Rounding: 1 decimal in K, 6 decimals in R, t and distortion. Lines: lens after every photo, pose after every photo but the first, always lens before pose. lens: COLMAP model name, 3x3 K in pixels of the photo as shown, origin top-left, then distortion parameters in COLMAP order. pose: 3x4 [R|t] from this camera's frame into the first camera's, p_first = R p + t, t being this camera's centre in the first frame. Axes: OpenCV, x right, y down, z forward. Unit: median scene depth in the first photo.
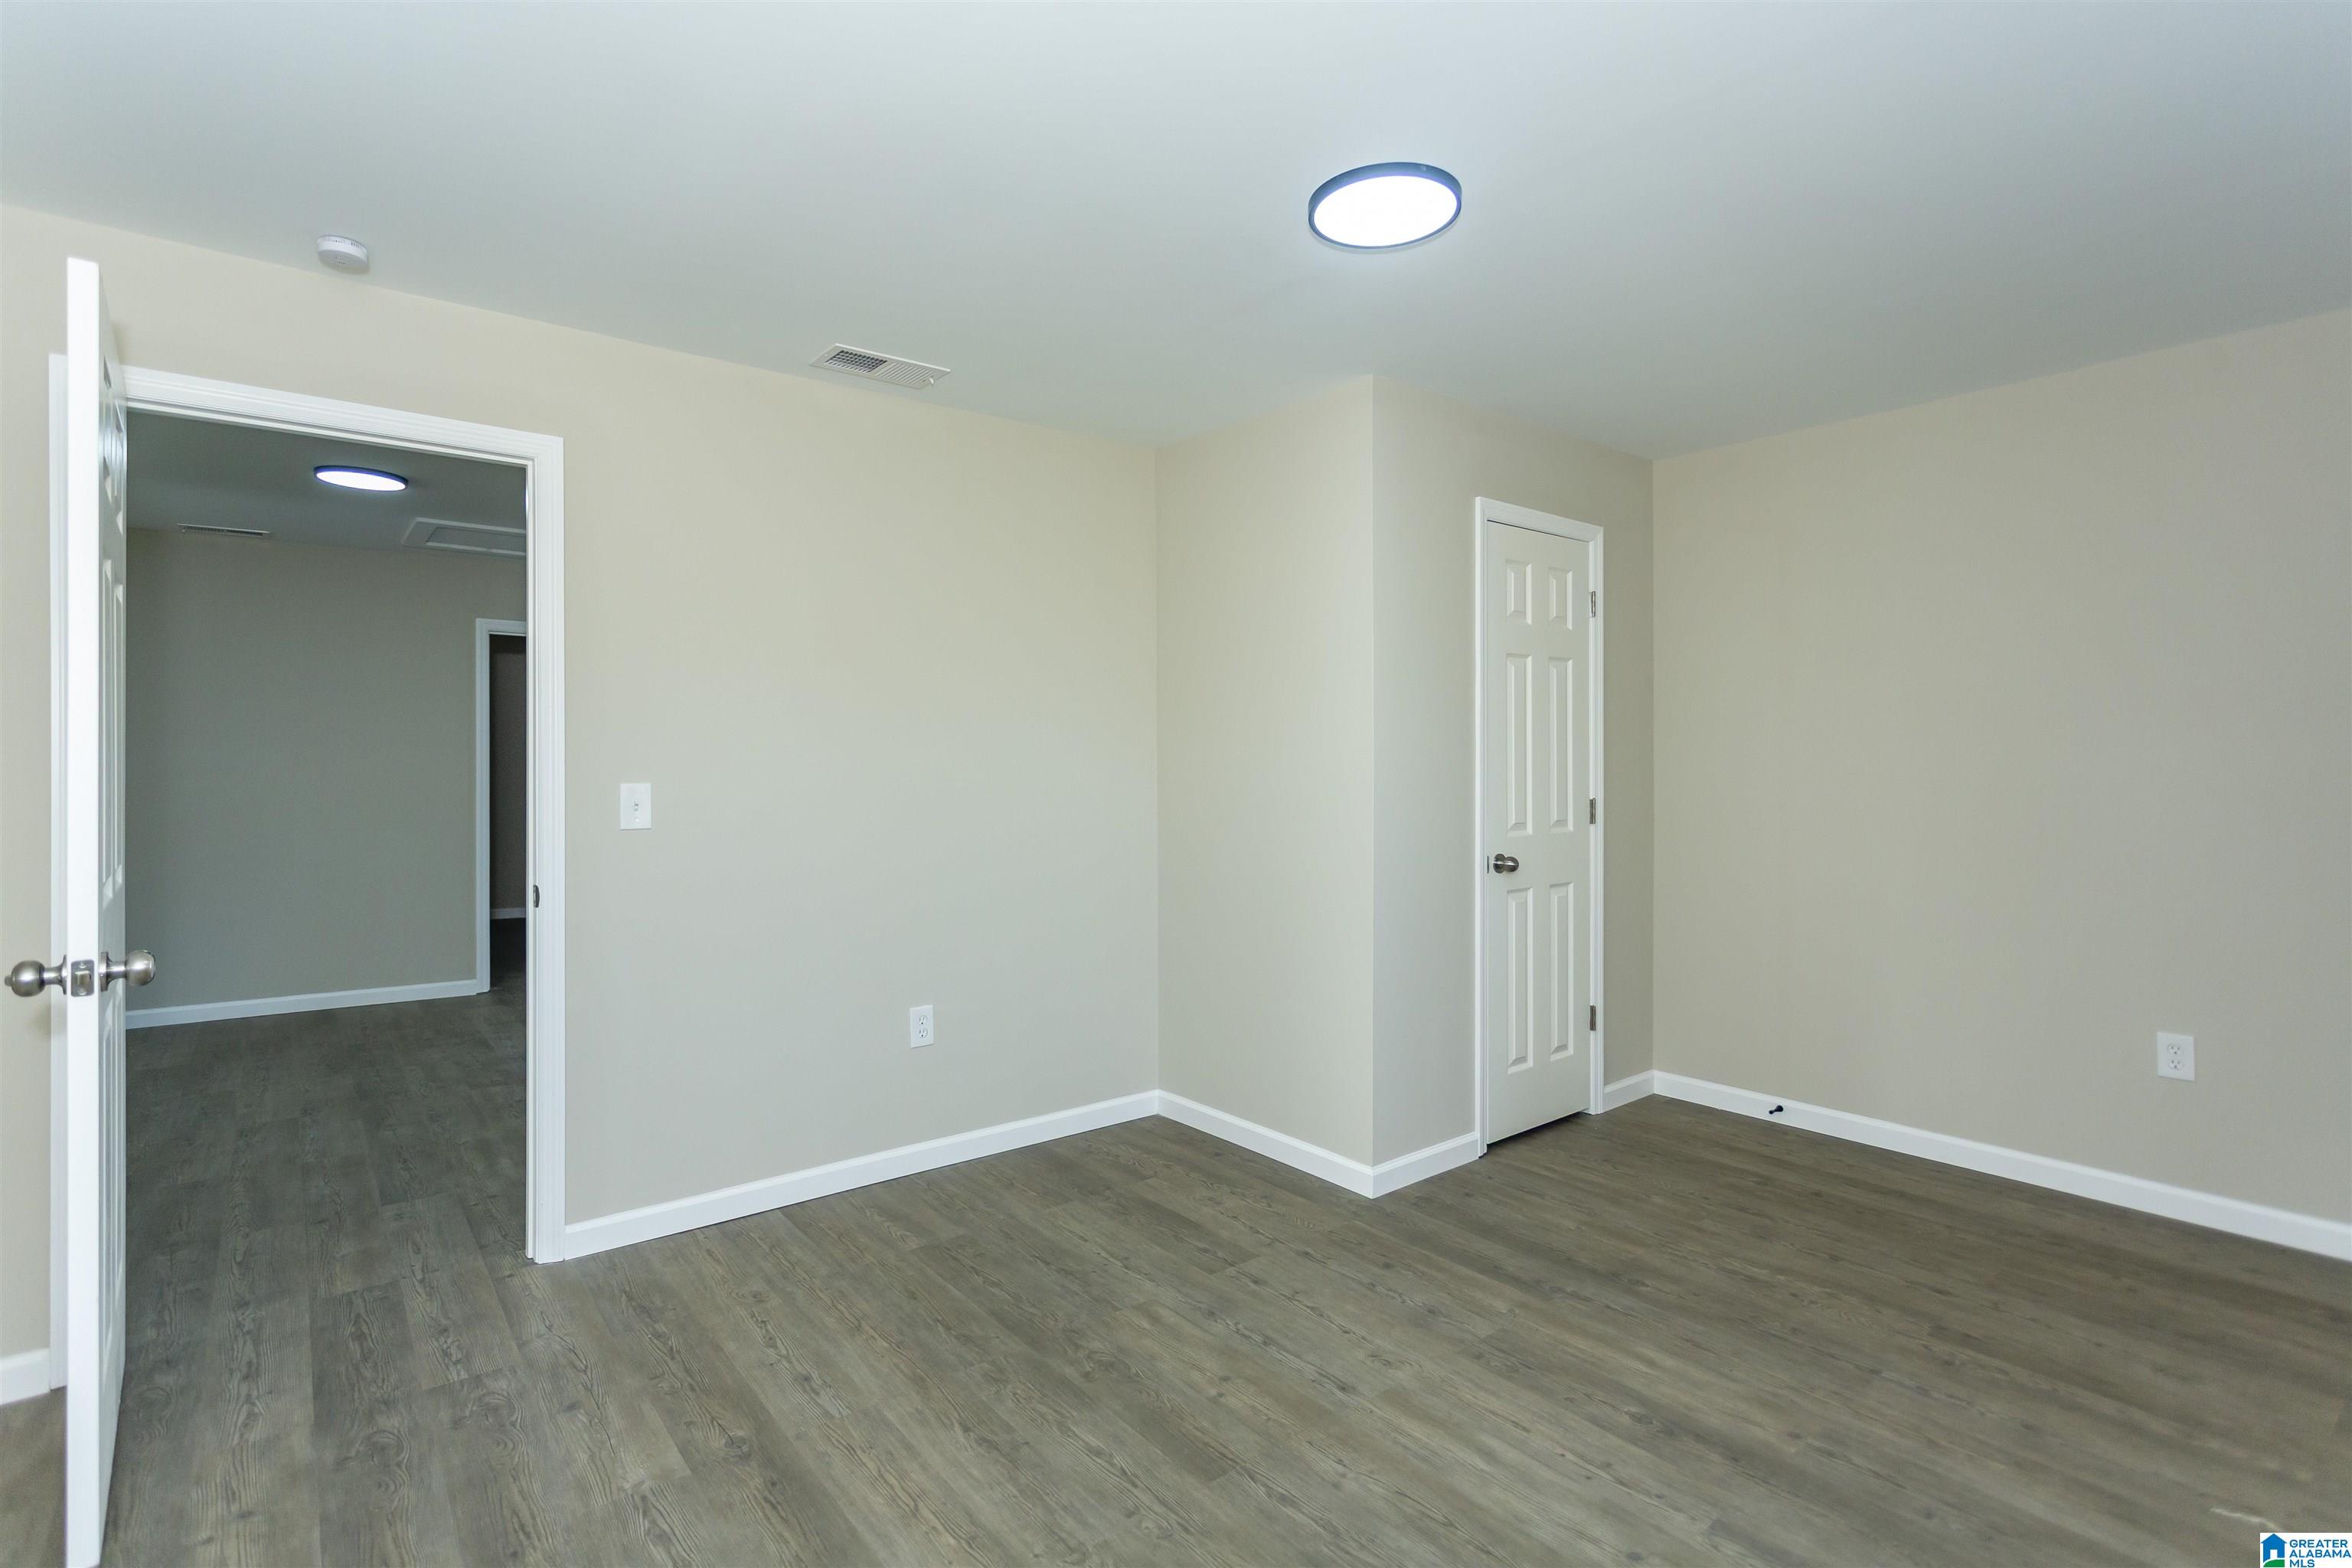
lens RADIAL K [[1124.8, 0, 1188.1], [0, 1124.8, 775.7], [0, 0, 1]] dist [0.004588, 0.001868]
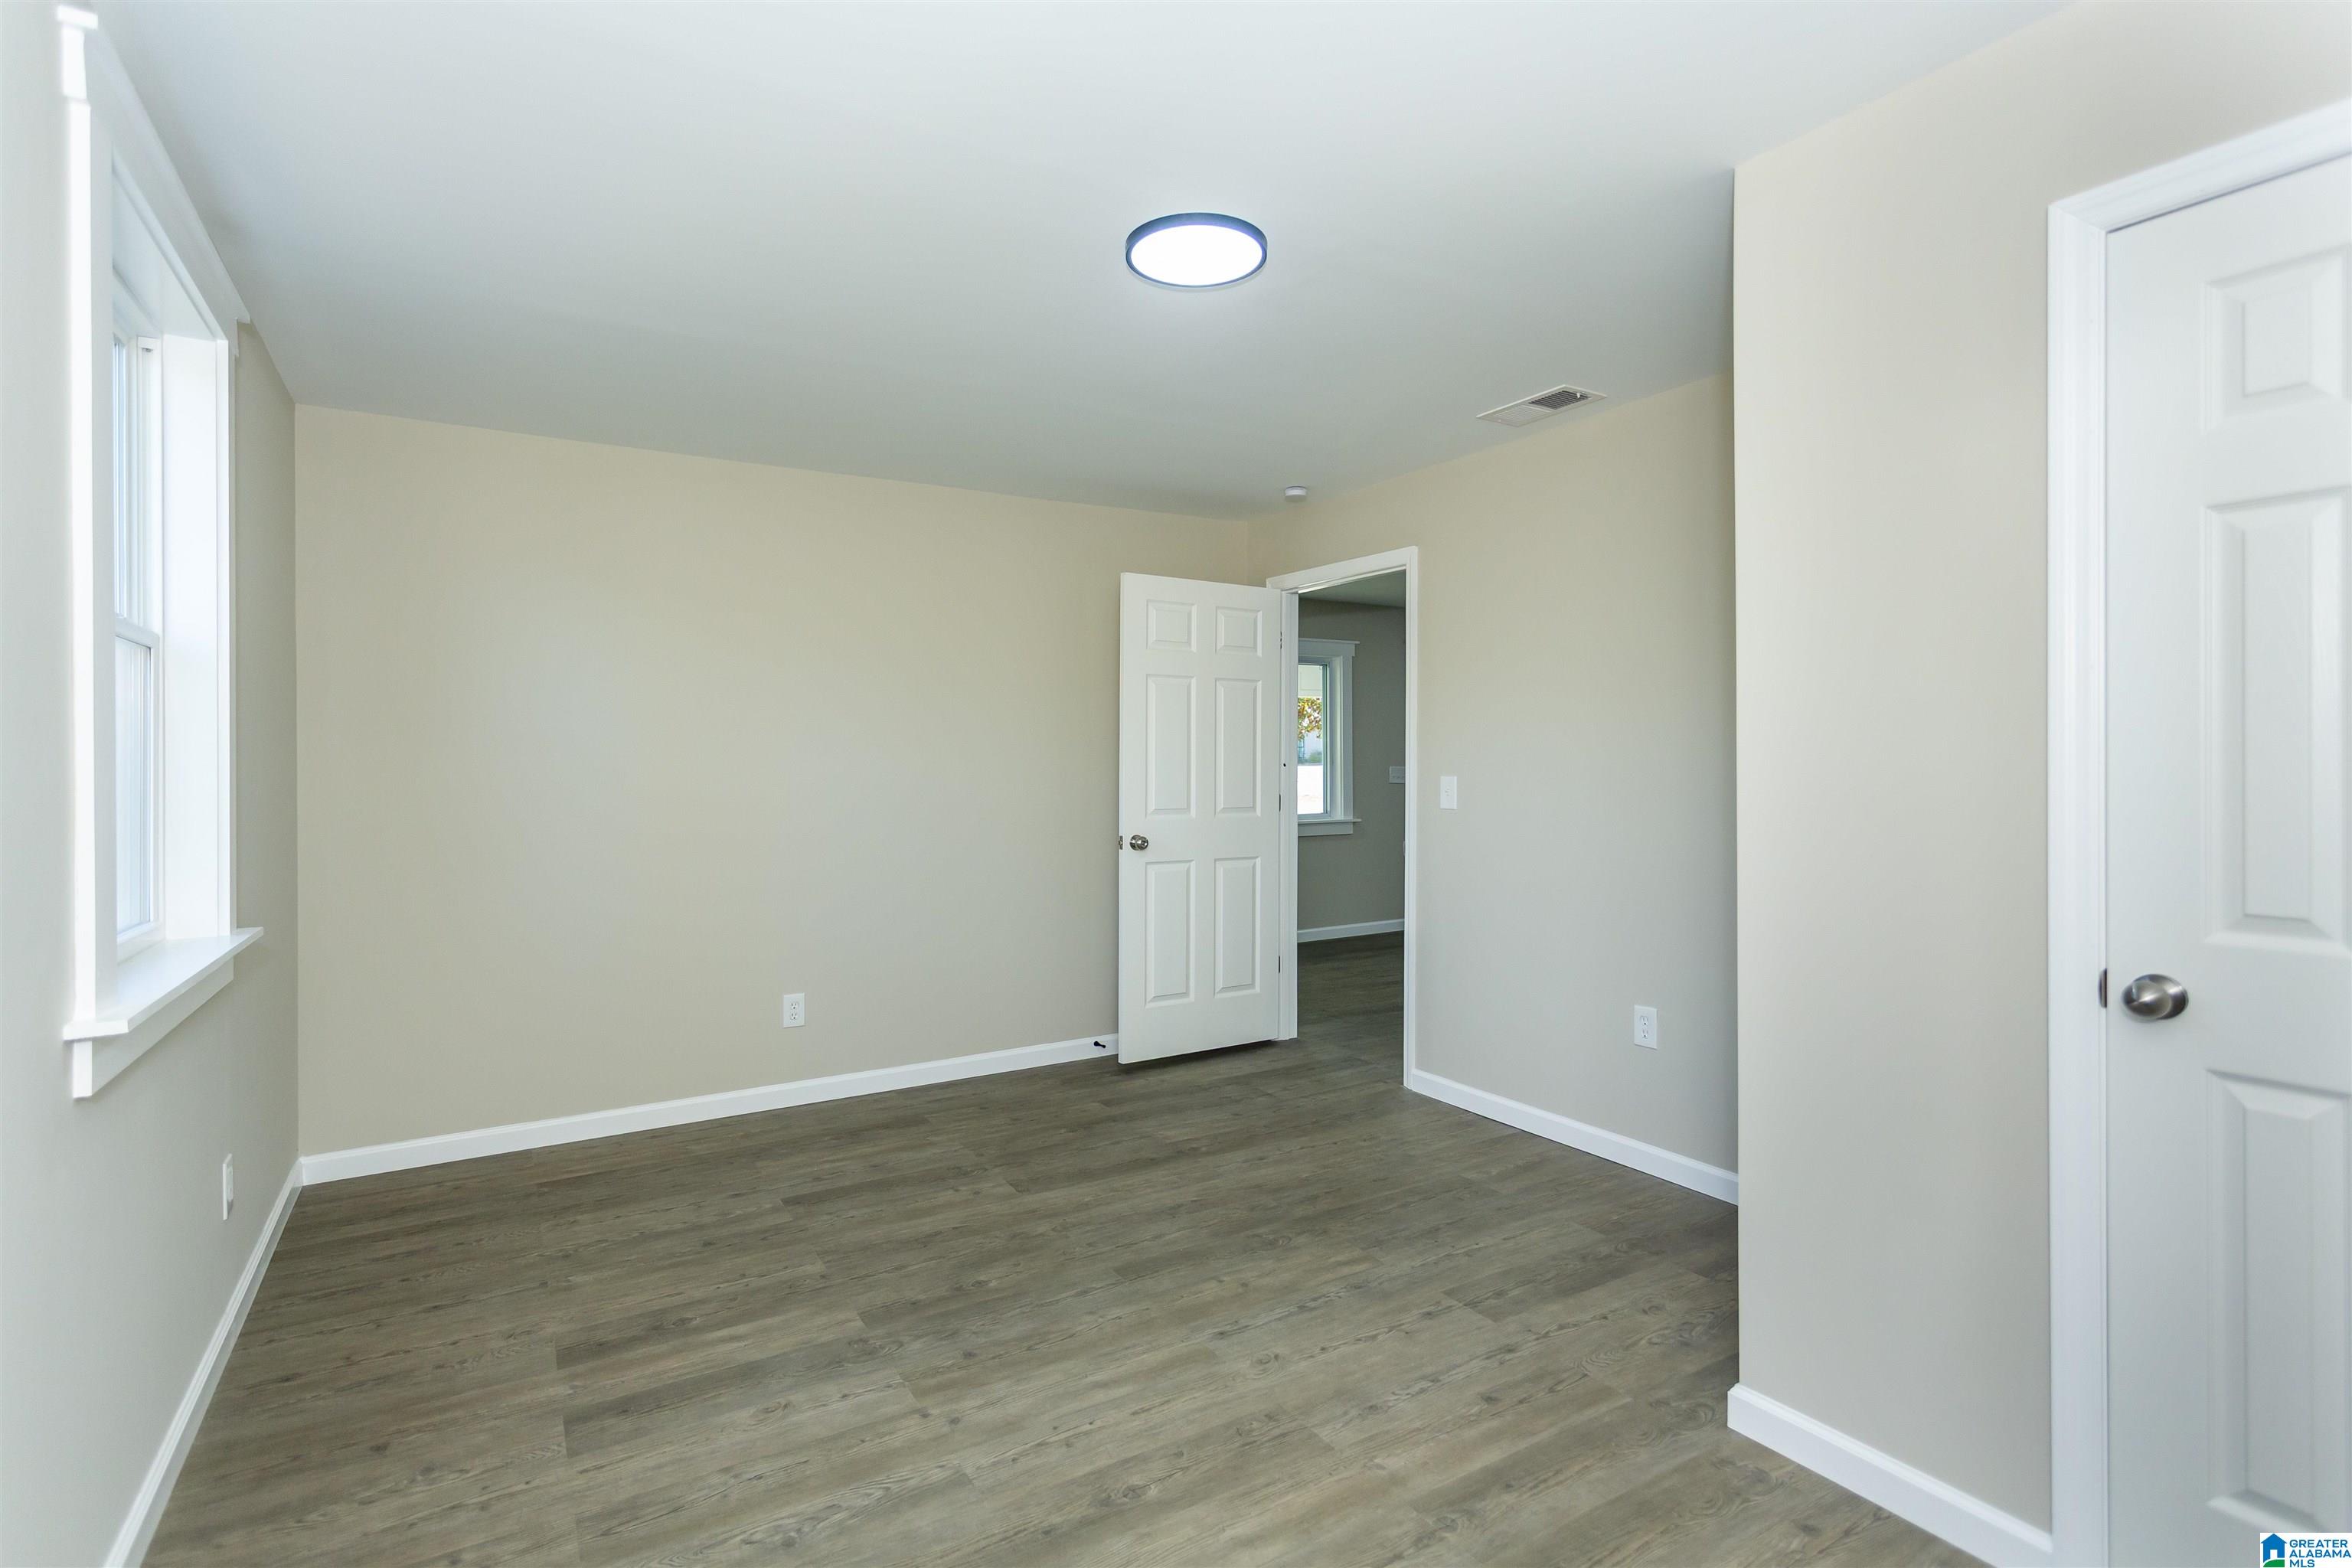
lens RADIAL K [[1124.8, 0, 1183.5], [0, 1124.8, 767.2], [0, 0, 1]] dist [0.004588, 0.001868]
pose [[-0.121379, 0.007735, -0.992576, 1.142889], [-0.008836, 0.999922, 0.008873, -0.019224], [0.992567, 0.009848, -0.121301, 1.010771]]
